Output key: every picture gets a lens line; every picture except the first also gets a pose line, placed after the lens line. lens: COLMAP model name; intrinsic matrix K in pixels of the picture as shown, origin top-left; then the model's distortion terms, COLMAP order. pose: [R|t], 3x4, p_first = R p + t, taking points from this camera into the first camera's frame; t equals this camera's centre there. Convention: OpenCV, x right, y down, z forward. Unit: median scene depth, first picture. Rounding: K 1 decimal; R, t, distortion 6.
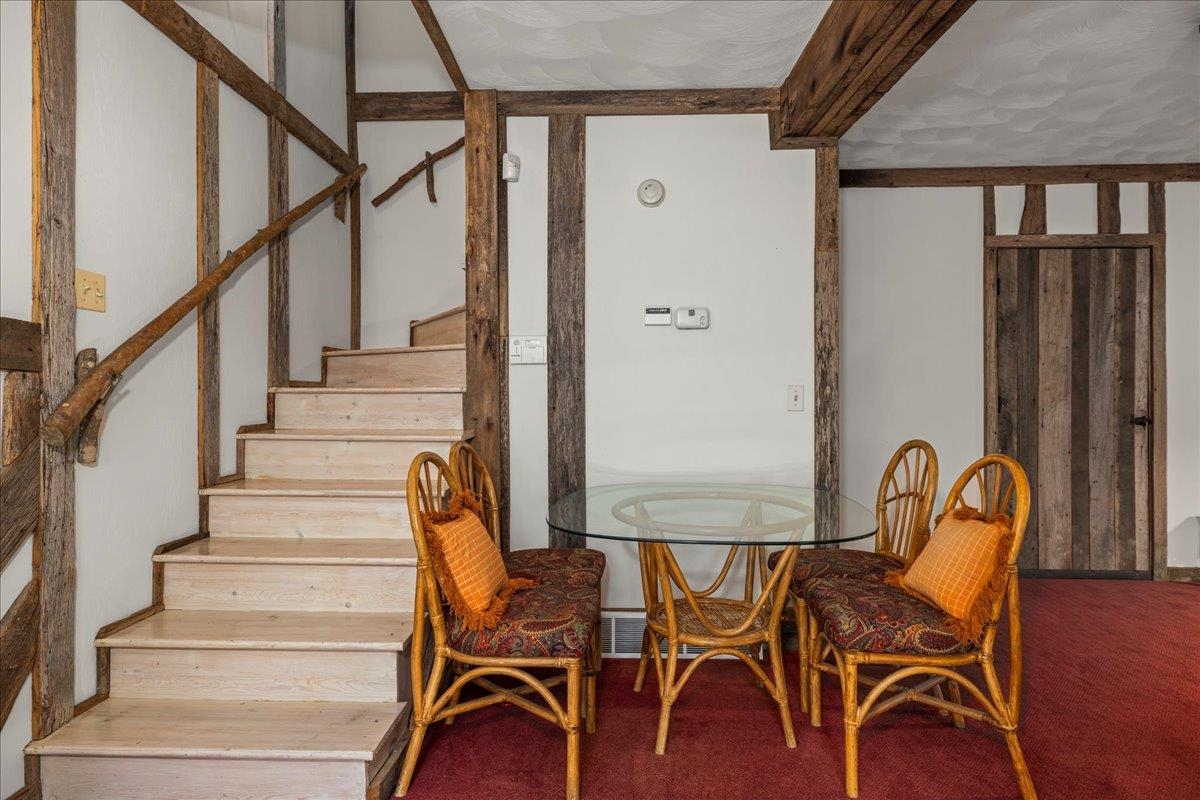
lens RADIAL K [[694.7, 0, 599.7], [0, 694.7, 392.3], [0, 0, 1]] dist [-0.006019, 0.000000]
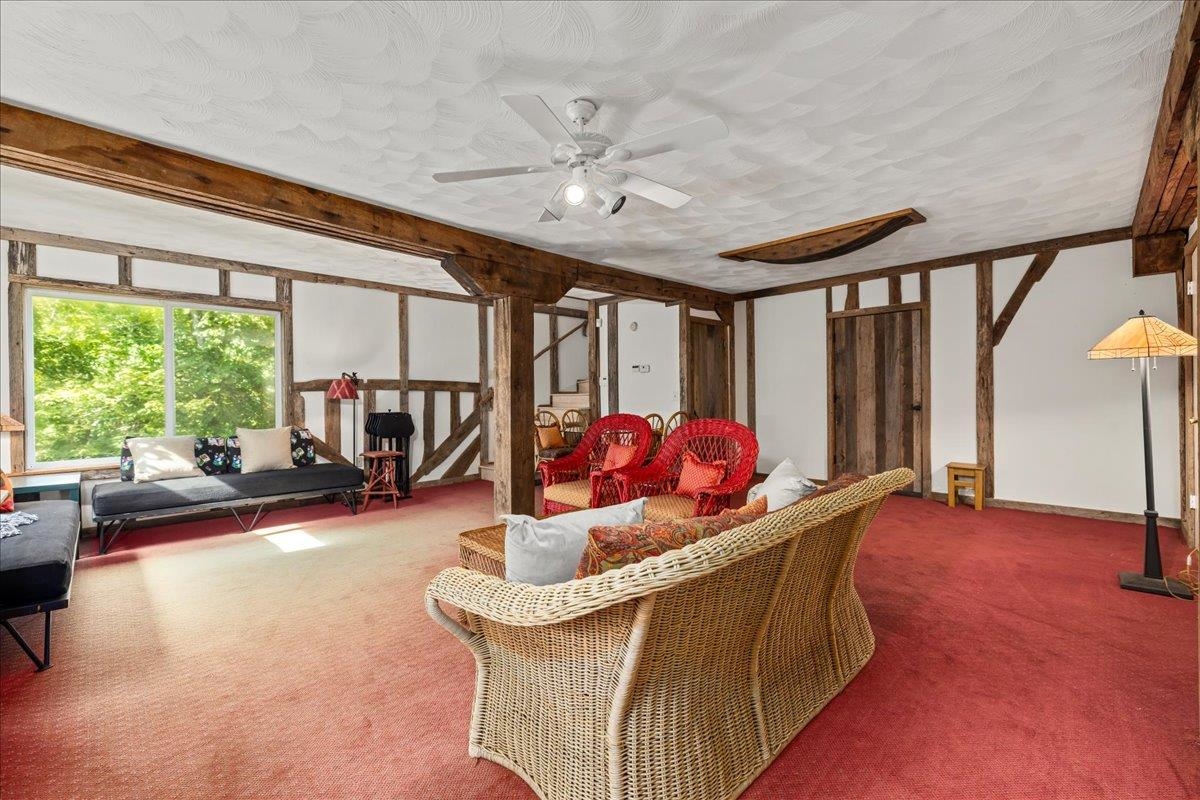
lens RADIAL K [[534.4, 0, 601.4], [0, 534.4, 400.8], [0, 0, 1]] dist [-0.003808, -0.000492]
pose [[0.720701, 0.001253, -0.693245, 1.147298], [0.011728, 0.999833, 0.014000, -0.005469], [0.693146, -0.018220, 0.720566, -0.541576]]
